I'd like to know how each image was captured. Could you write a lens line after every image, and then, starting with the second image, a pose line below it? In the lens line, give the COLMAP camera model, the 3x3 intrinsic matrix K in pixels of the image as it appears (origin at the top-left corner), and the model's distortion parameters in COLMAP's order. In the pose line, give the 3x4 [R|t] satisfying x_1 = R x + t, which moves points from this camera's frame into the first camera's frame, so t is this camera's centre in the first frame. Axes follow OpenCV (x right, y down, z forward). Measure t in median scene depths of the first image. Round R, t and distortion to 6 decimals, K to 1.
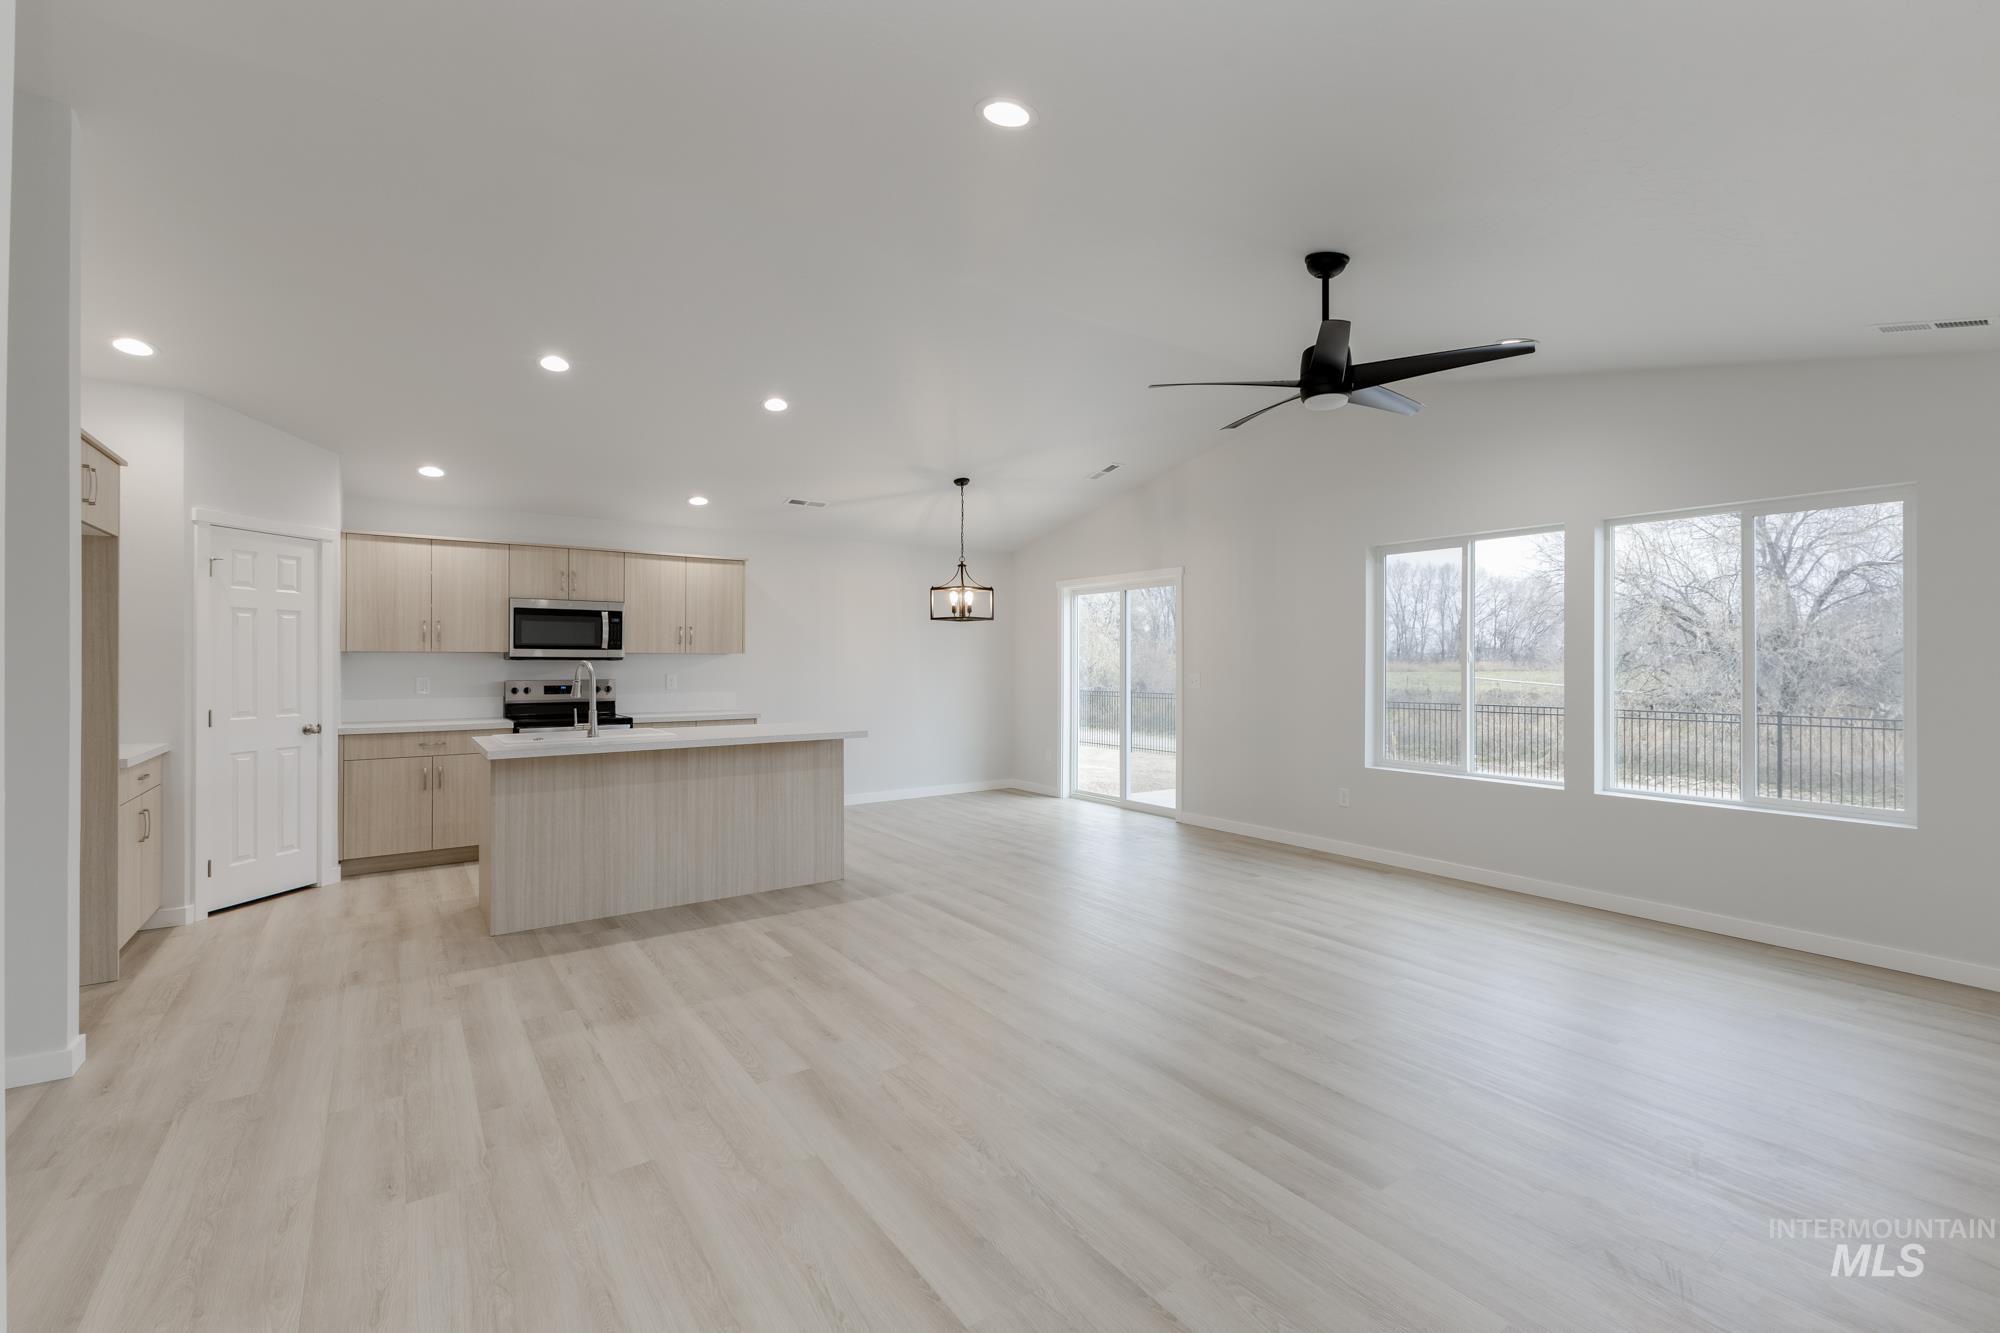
lens RADIAL K [[864.4, 0, 998.4], [0, 864.4, 660.2], [0, 0, 1]] dist [0.005718, -0.000044]
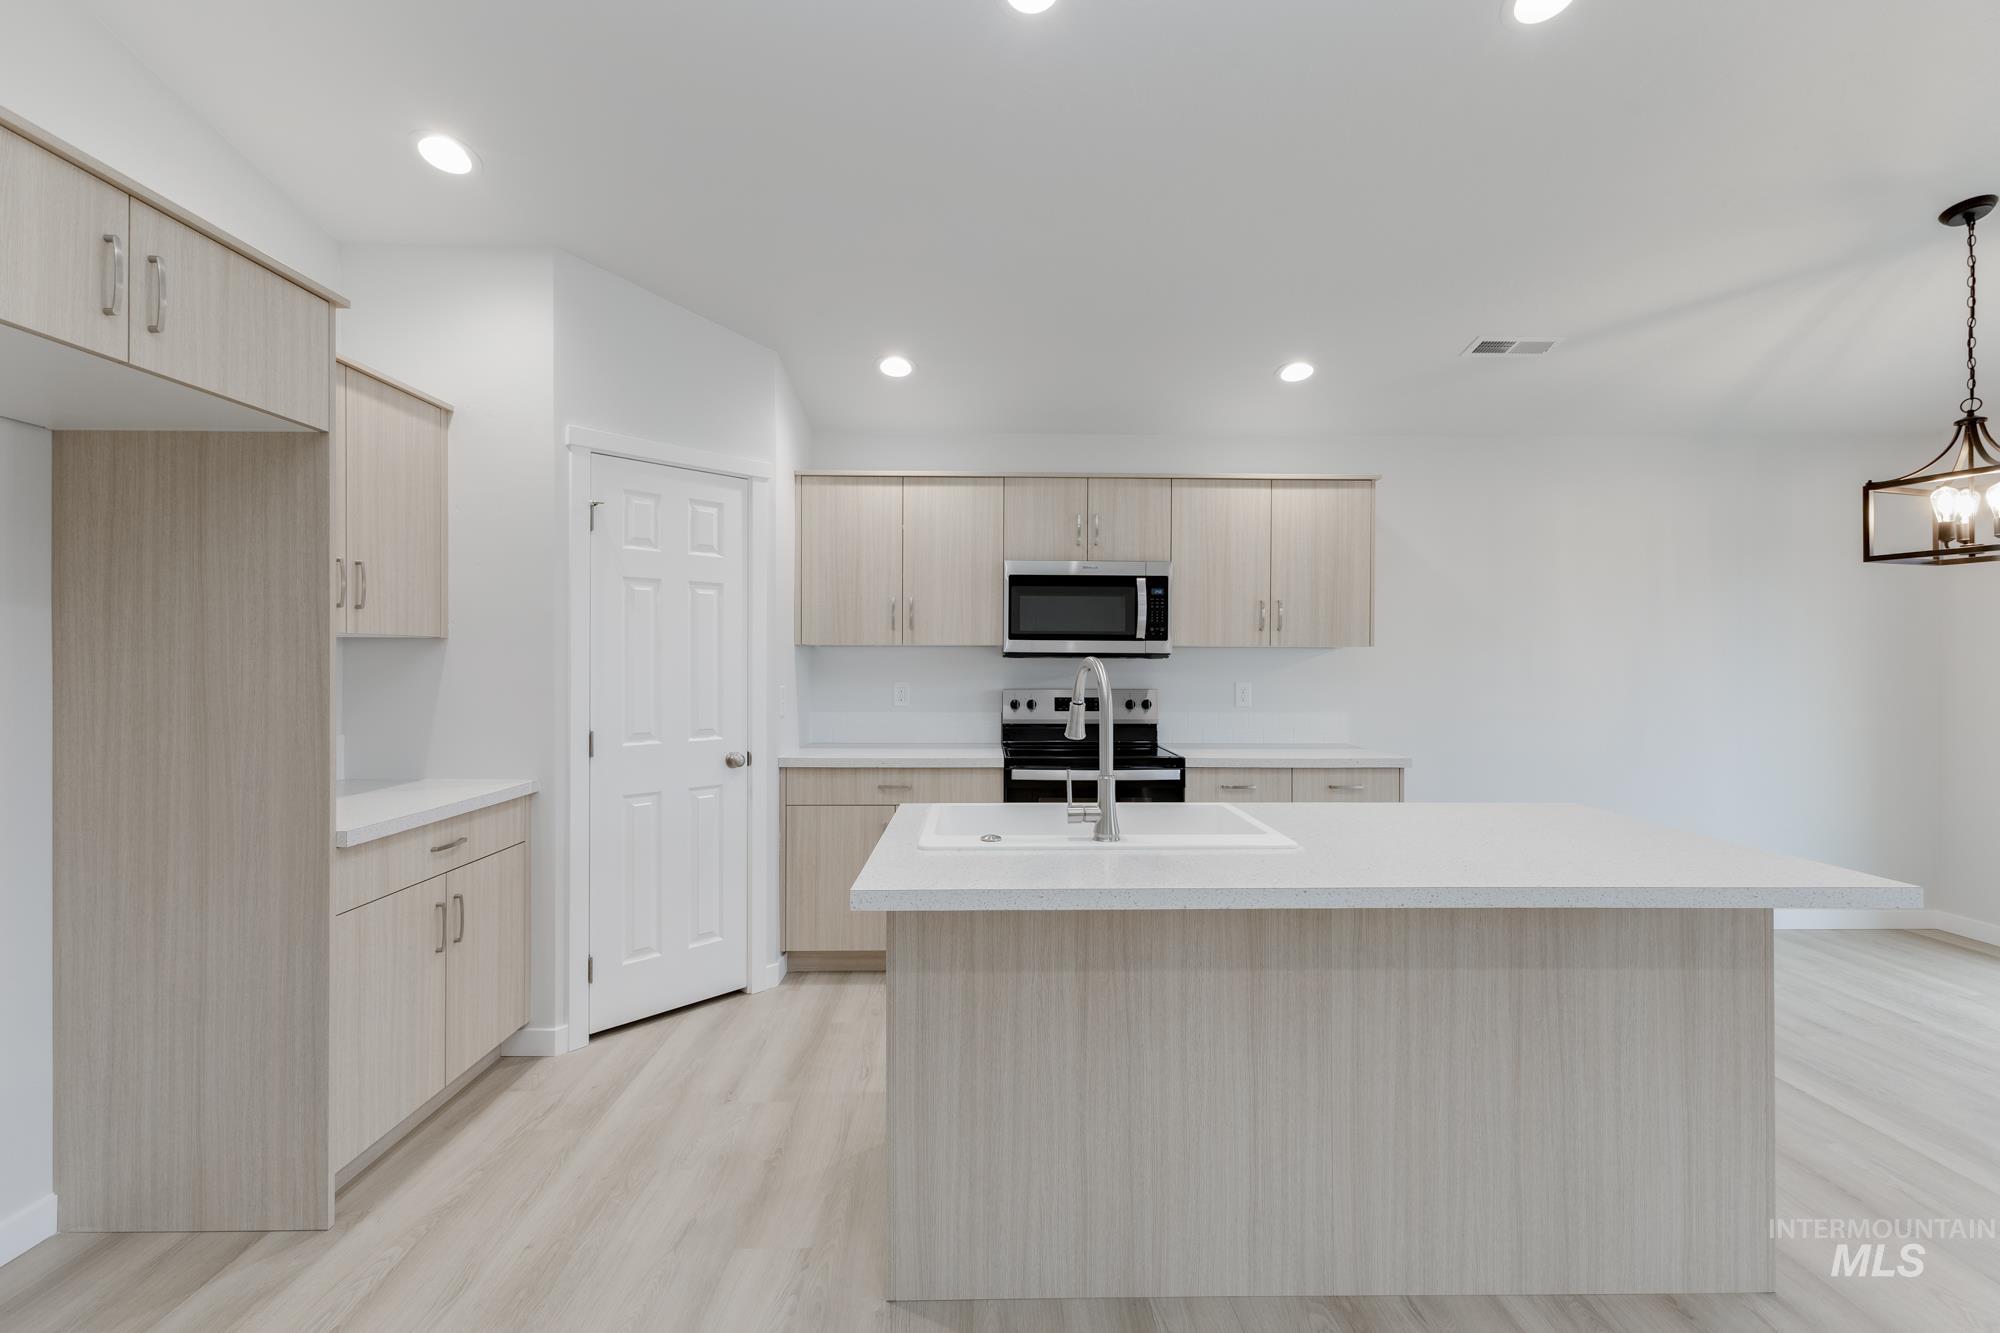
lens RADIAL K [[864.4, 0, 998.4], [0, 864.4, 660.2], [0, 0, 1]] dist [0.005718, -0.000044]
pose [[0.825647, 0.002595, -0.564181, -0.222734], [-0.002397, 0.999997, 0.001091, 0.001257], [0.564182, 0.000452, 0.825651, 0.504754]]
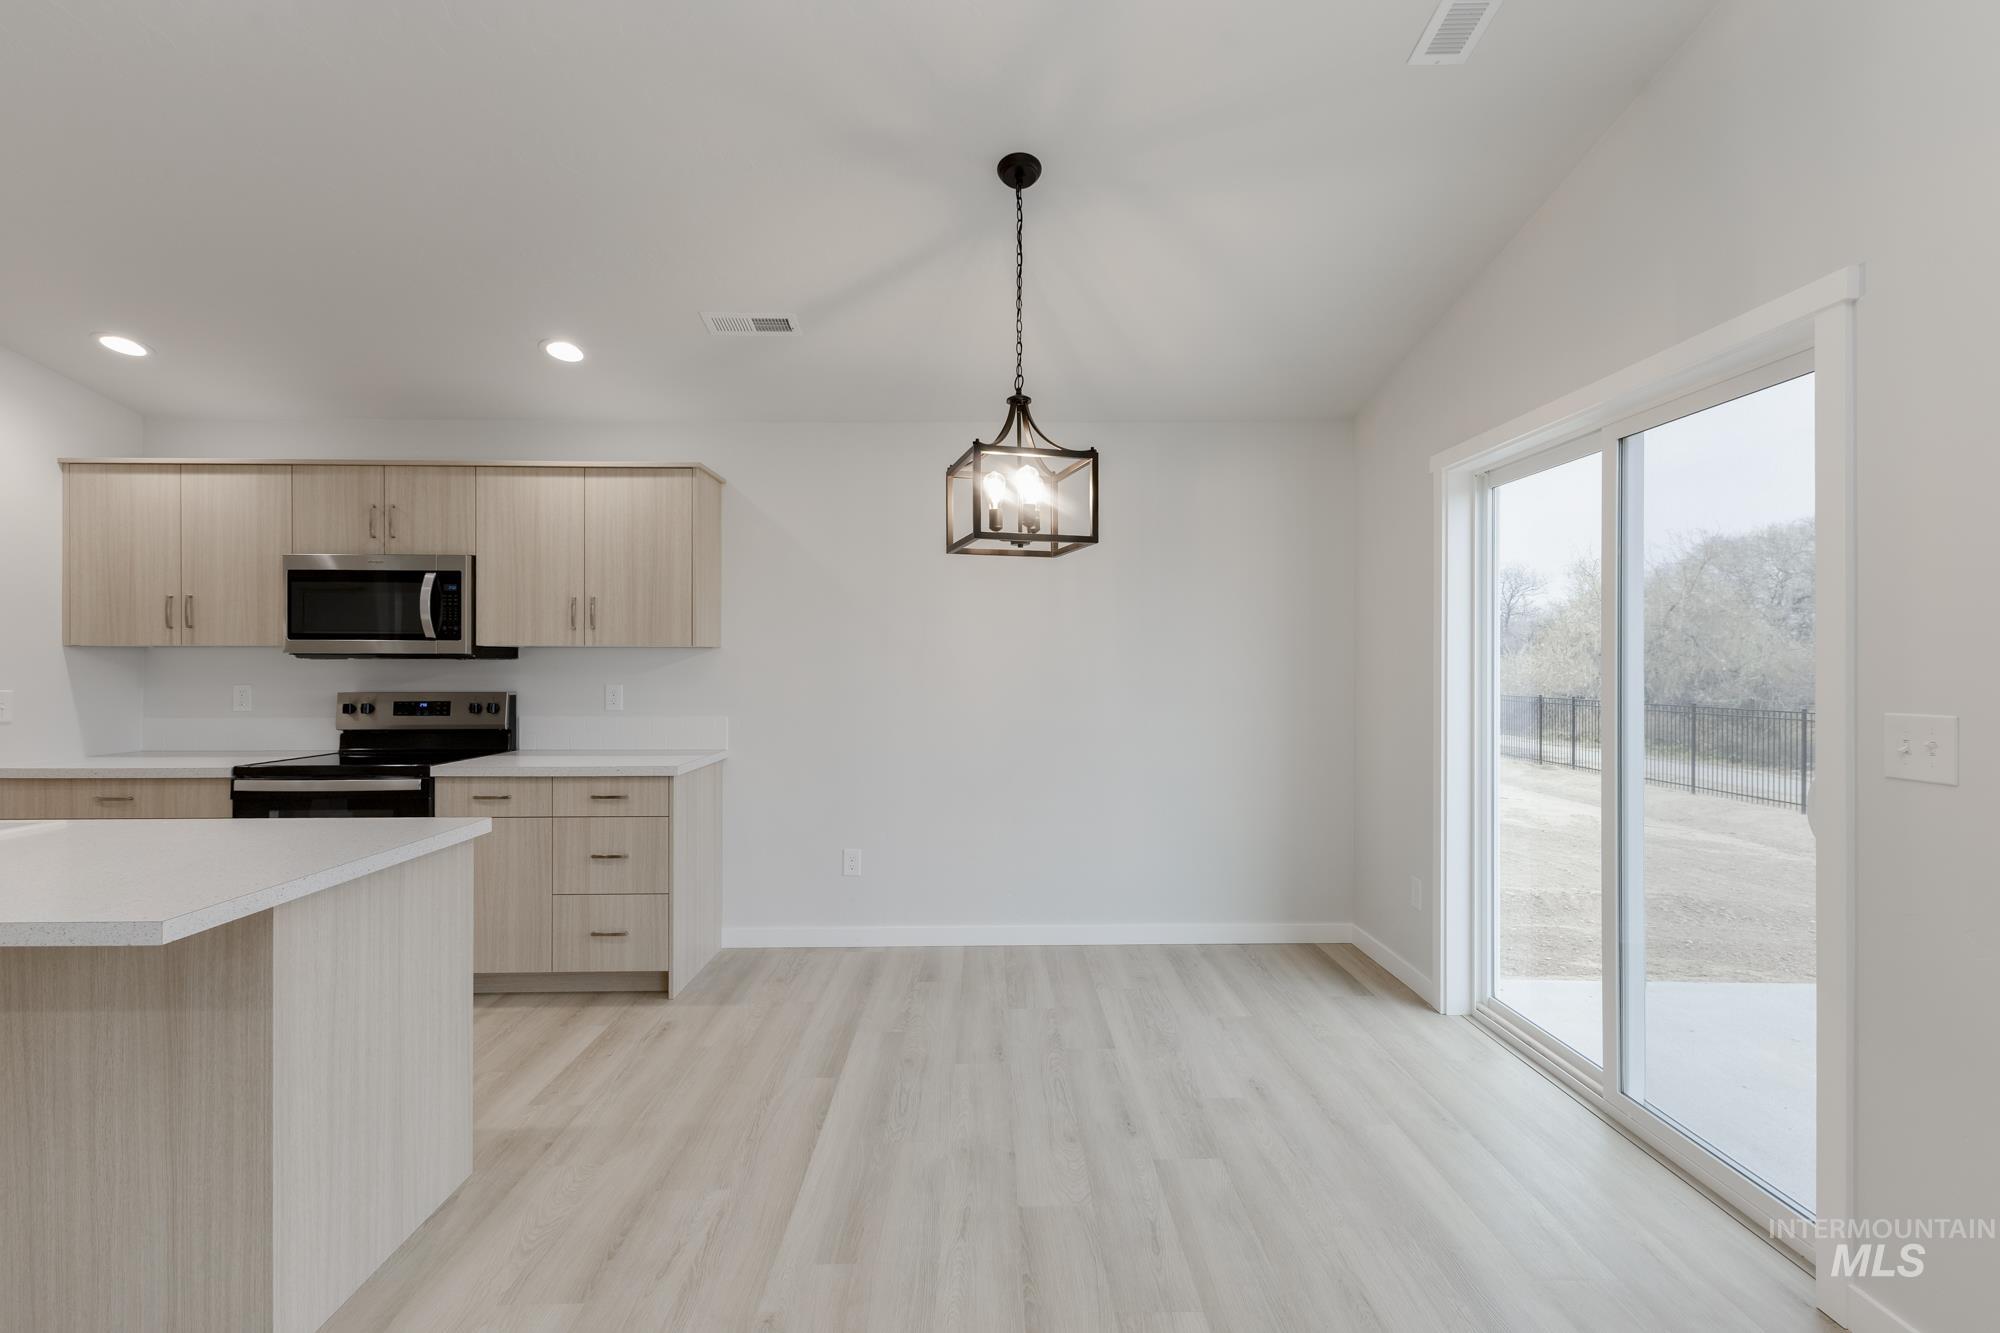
lens RADIAL K [[881.9, 0, 1000.0], [0, 881.9, 666.5], [0, 0, 1]] dist [0.009387, 0.000032]
pose [[0.825634, 0.003743, -0.564193, 0.195664], [0.000772, 0.999970, 0.007764, 0.000716], [0.564205, -0.006846, 0.825606, 0.827798]]
